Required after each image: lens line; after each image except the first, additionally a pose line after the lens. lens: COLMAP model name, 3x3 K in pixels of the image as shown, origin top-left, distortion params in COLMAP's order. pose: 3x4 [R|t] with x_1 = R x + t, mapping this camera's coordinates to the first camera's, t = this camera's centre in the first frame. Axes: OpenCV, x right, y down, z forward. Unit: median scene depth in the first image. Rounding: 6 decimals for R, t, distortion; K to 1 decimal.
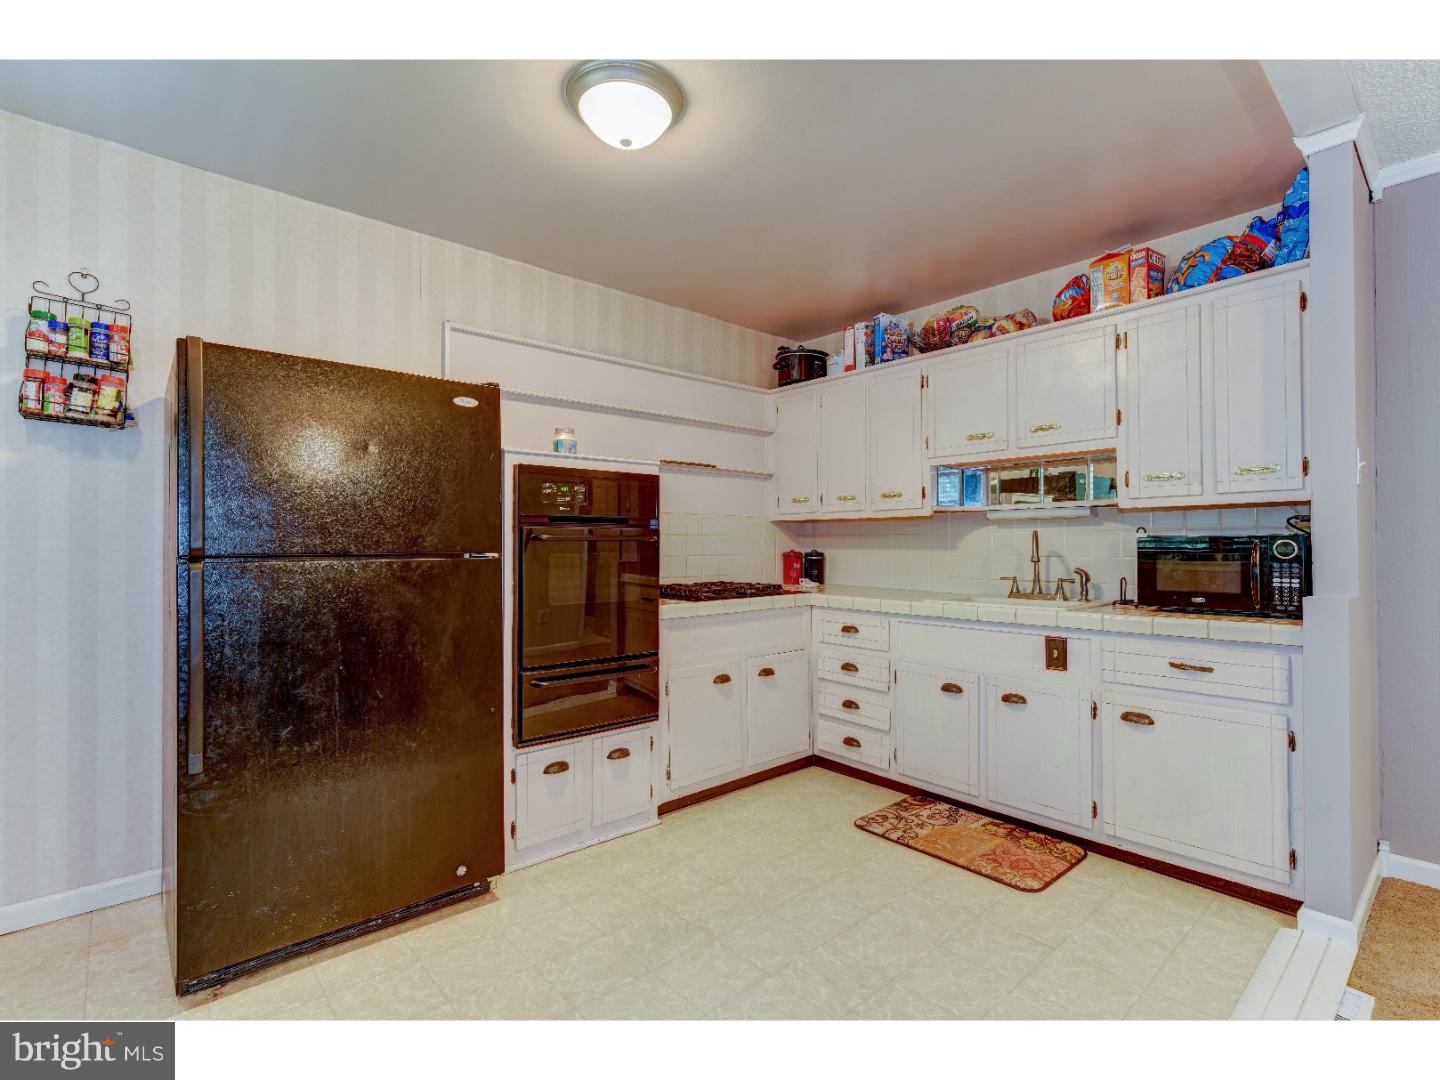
lens RADIAL K [[684.4, 0, 720.0], [0, 684.4, 540.0], [0, 0, 1]] dist [-0.000871, -0.000317]
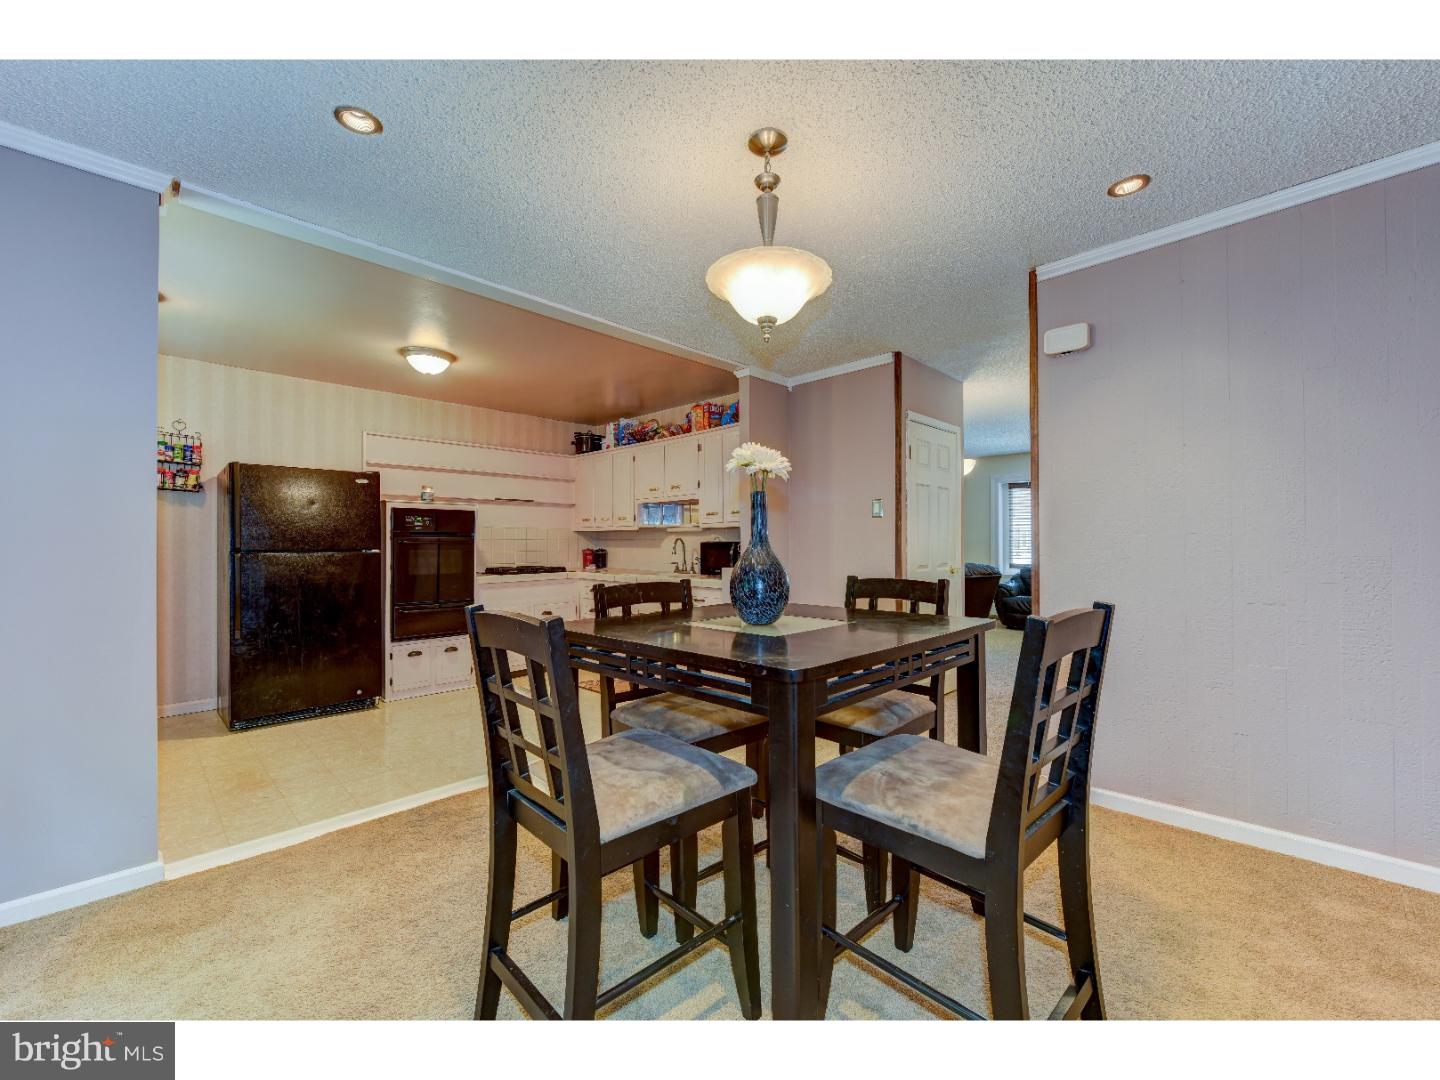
lens RADIAL K [[587.7, 0, 720.0], [0, 587.7, 540.0], [0, 0, 1]] dist [-0.002435, -0.000274]
pose [[0.997474, 0.000645, 0.071032, 0.545015], [-0.000784, 0.999998, 0.001925, -0.014544], [-0.071031, -0.001976, 0.997472, -0.820242]]
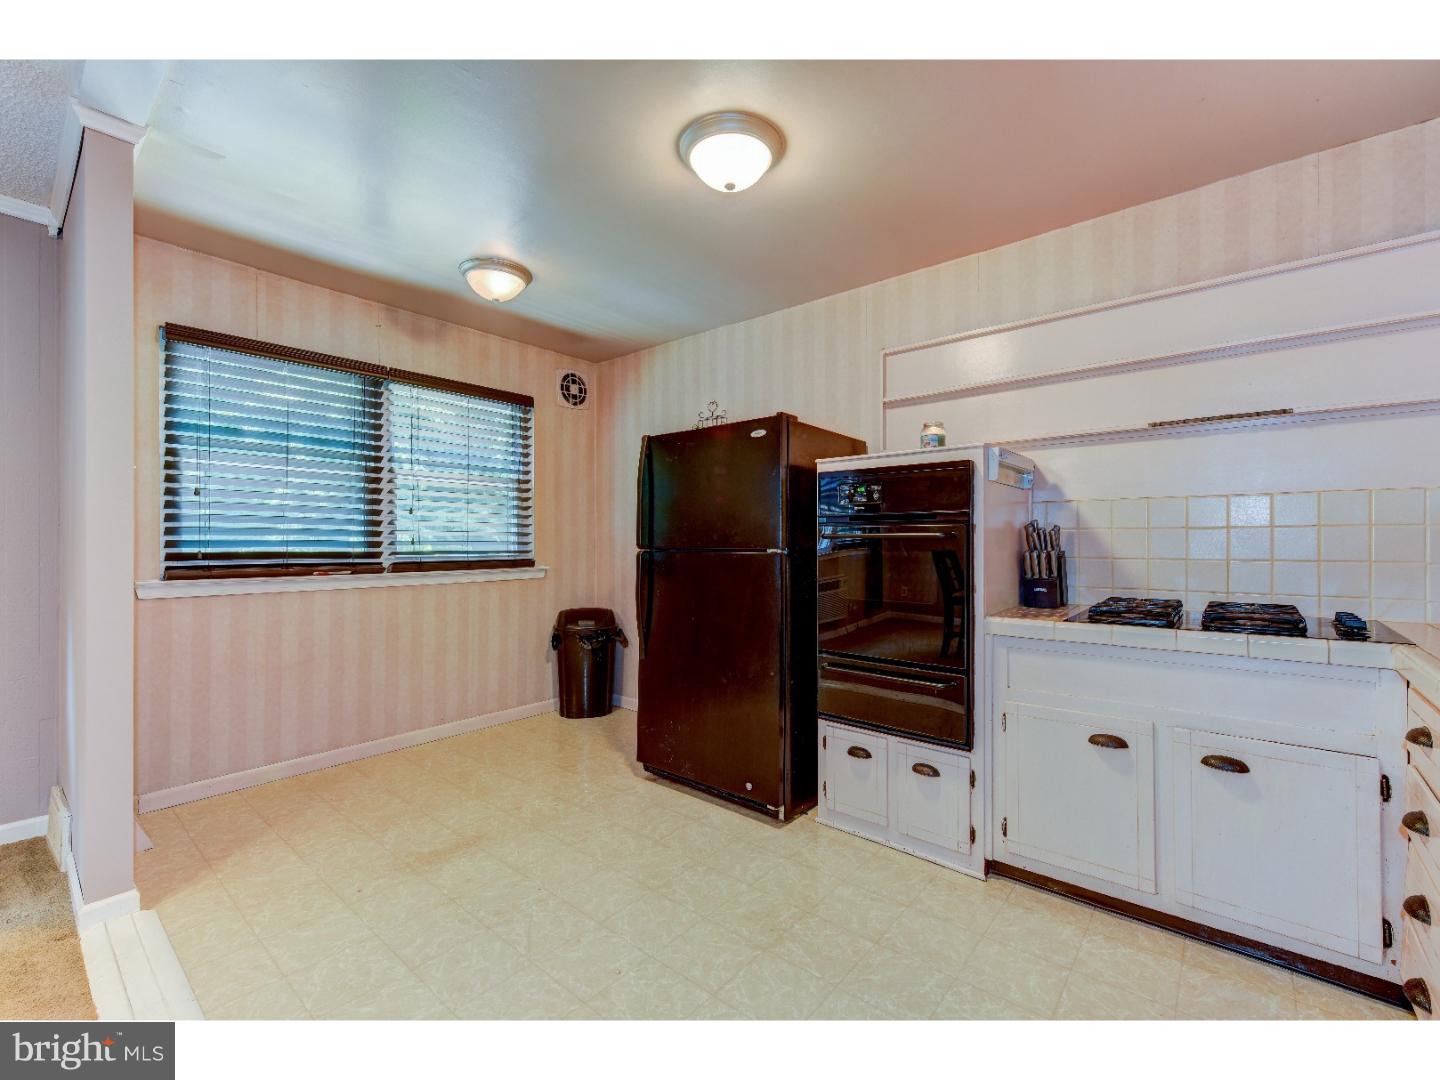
lens RADIAL K [[613.1, 0, 720.0], [0, 613.1, 540.0], [0, 0, 1]] dist [-0.001607, -0.000368]
pose [[0.145493, -0.002151, -0.989357, 0.659401], [0.004188, 0.999990, -0.001558, 0.003693], [0.989350, -0.003917, 0.145500, 0.637385]]
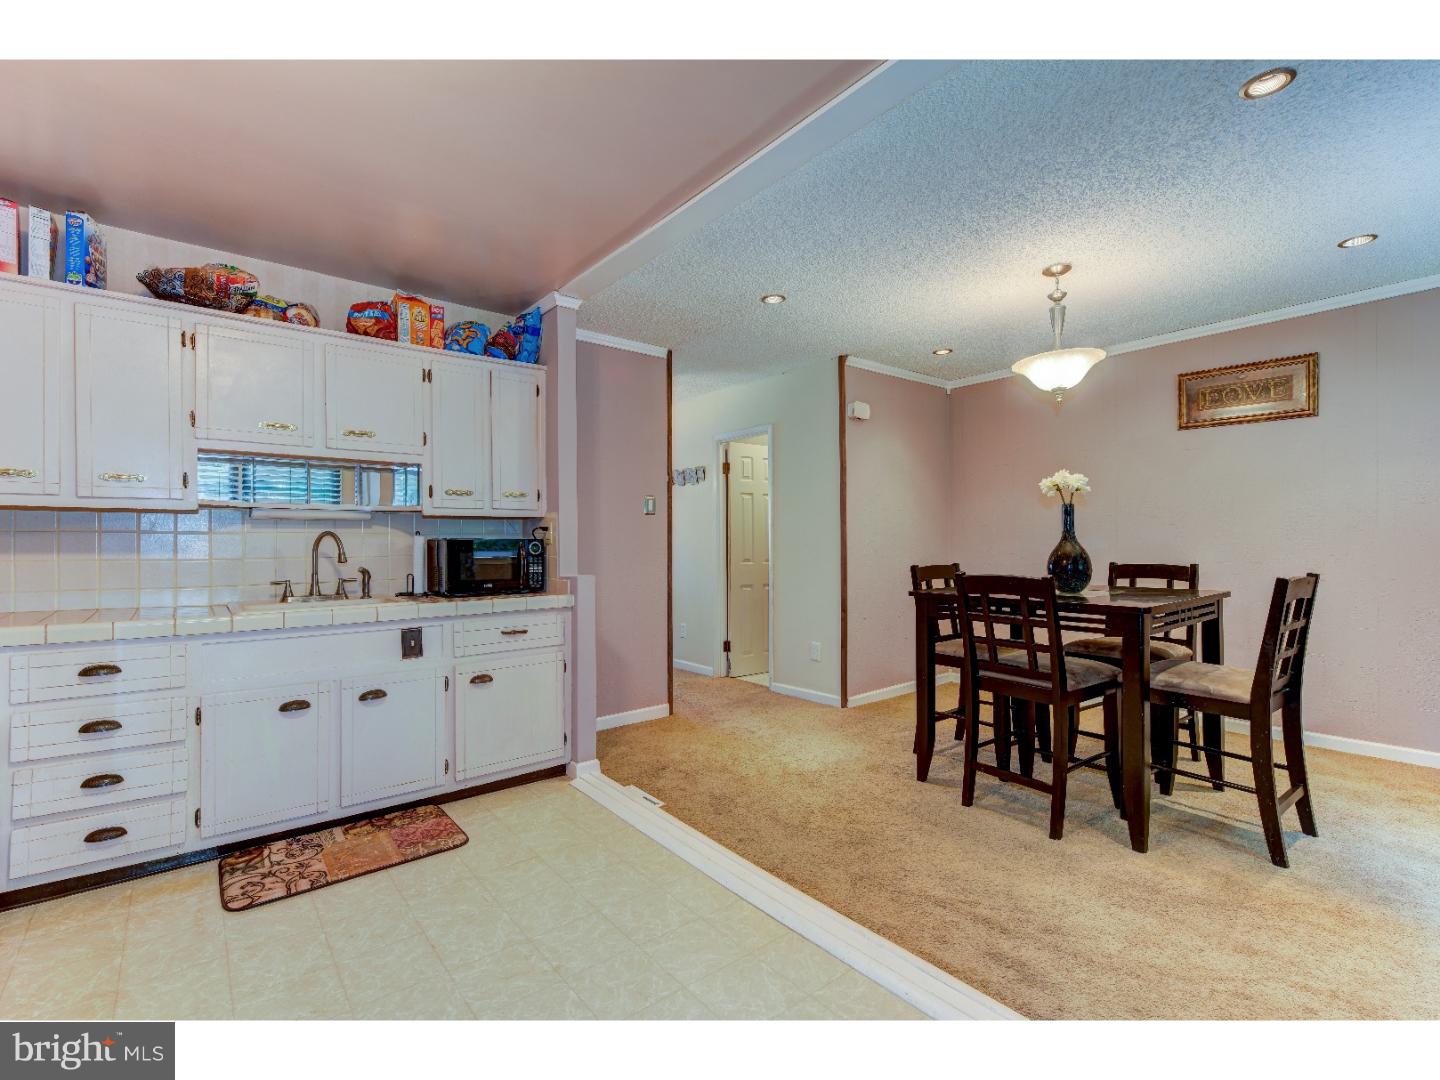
lens RADIAL K [[657.1, 0, 720.0], [0, 657.1, 540.0], [0, 0, 1]] dist [0.001233, 0.000268]
pose [[0.035600, 0.008491, 0.999330, -0.569972], [-0.001800, 0.999963, -0.008433, 0.006299], [-0.999365, -0.001498, 0.035614, 0.464712]]
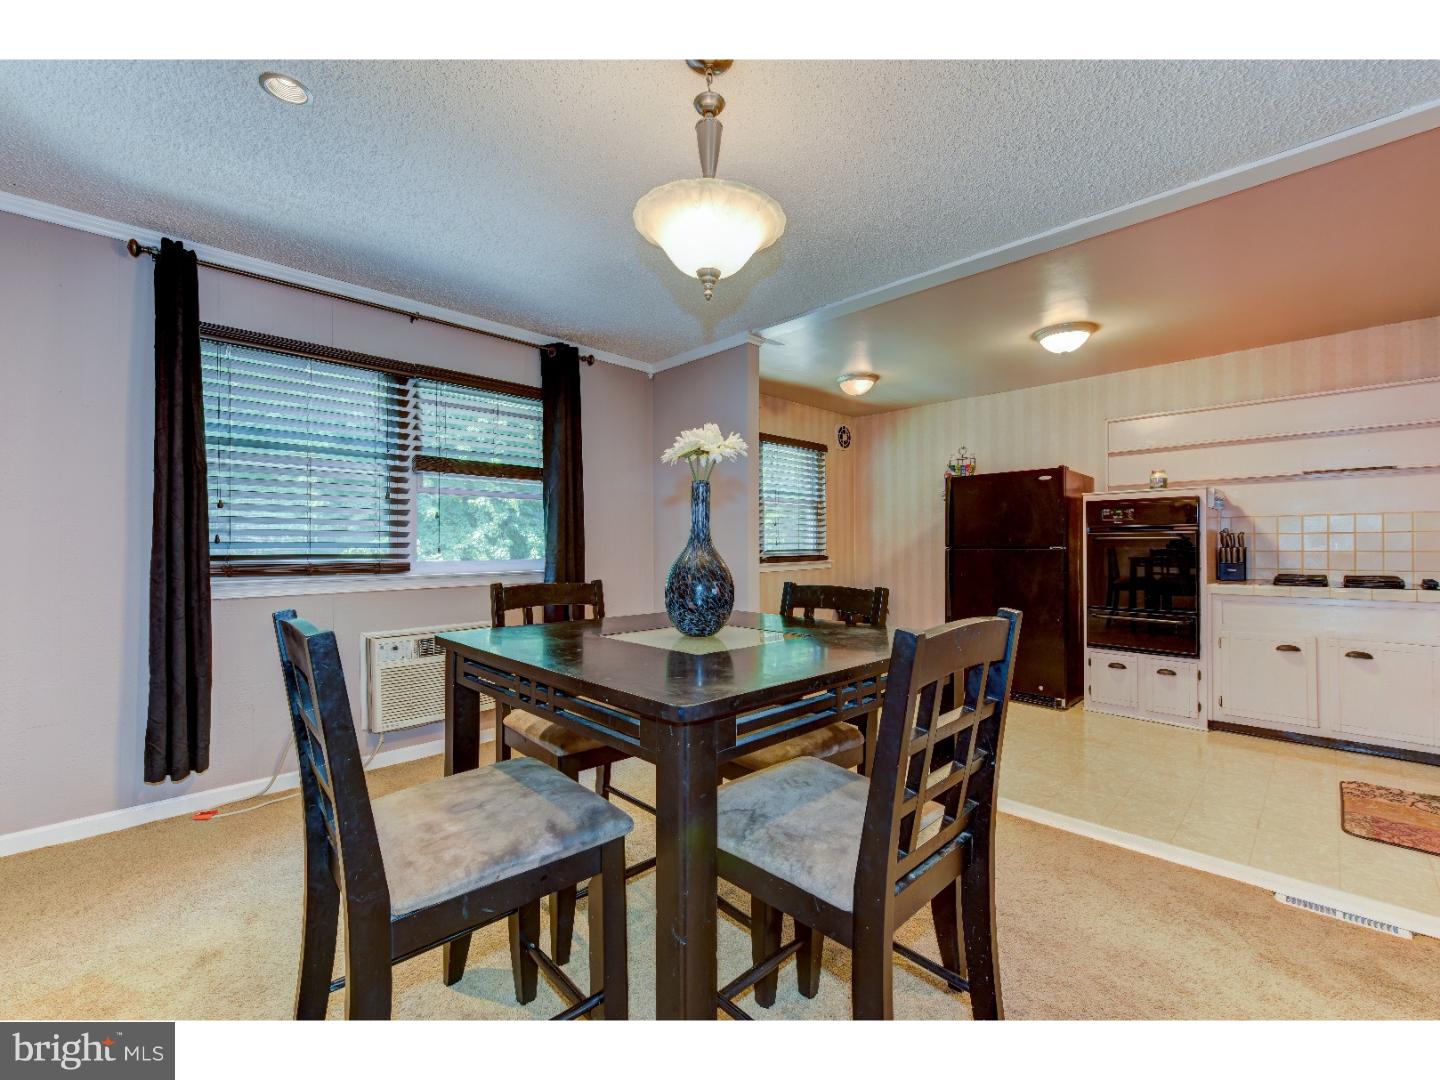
lens RADIAL K [[601.7, 0, 720.0], [0, 601.7, 540.0], [0, 0, 1]] dist [0.001095, 0.000215]
pose [[0.054559, -0.005316, -0.998496, 1.270888], [0.010210, 0.999937, -0.004766, -0.003055], [0.998458, -0.009934, 0.054609, -0.128215]]
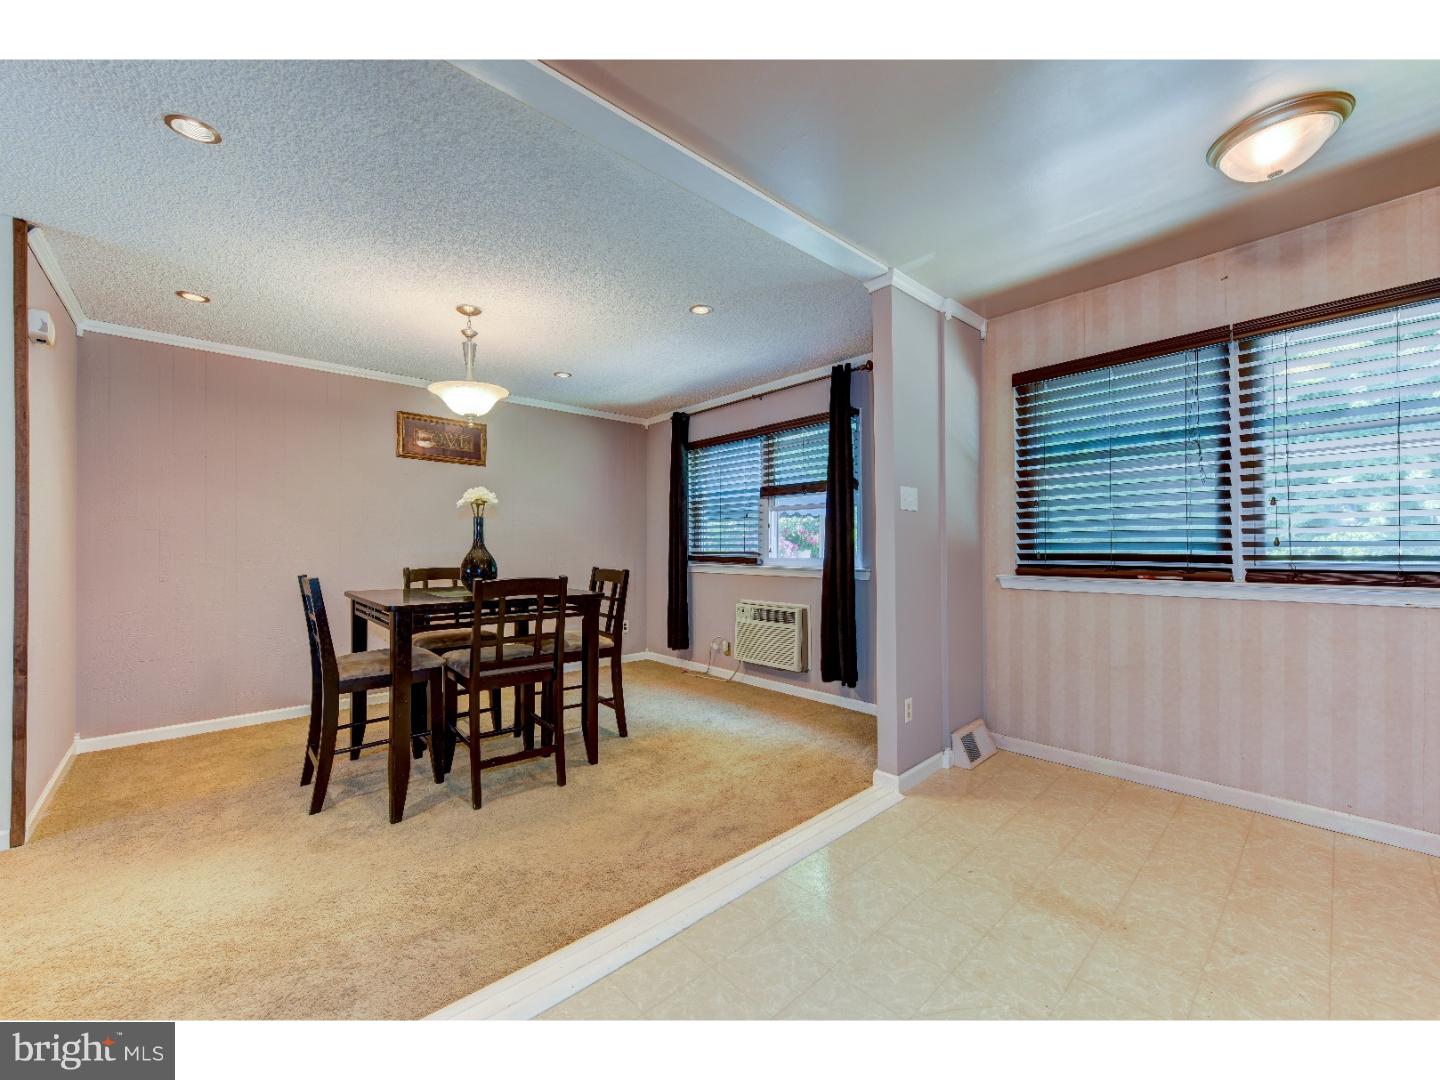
lens RADIAL K [[567.0, 0, 720.0], [0, 567.0, 540.0], [0, 0, 1]] dist [0.011816, -0.000165]
pose [[-0.999800, 0.009779, -0.017462, 0.159716], [0.010082, 0.999799, -0.017329, 0.005277], [0.017289, -0.017502, -0.999697, 1.085238]]
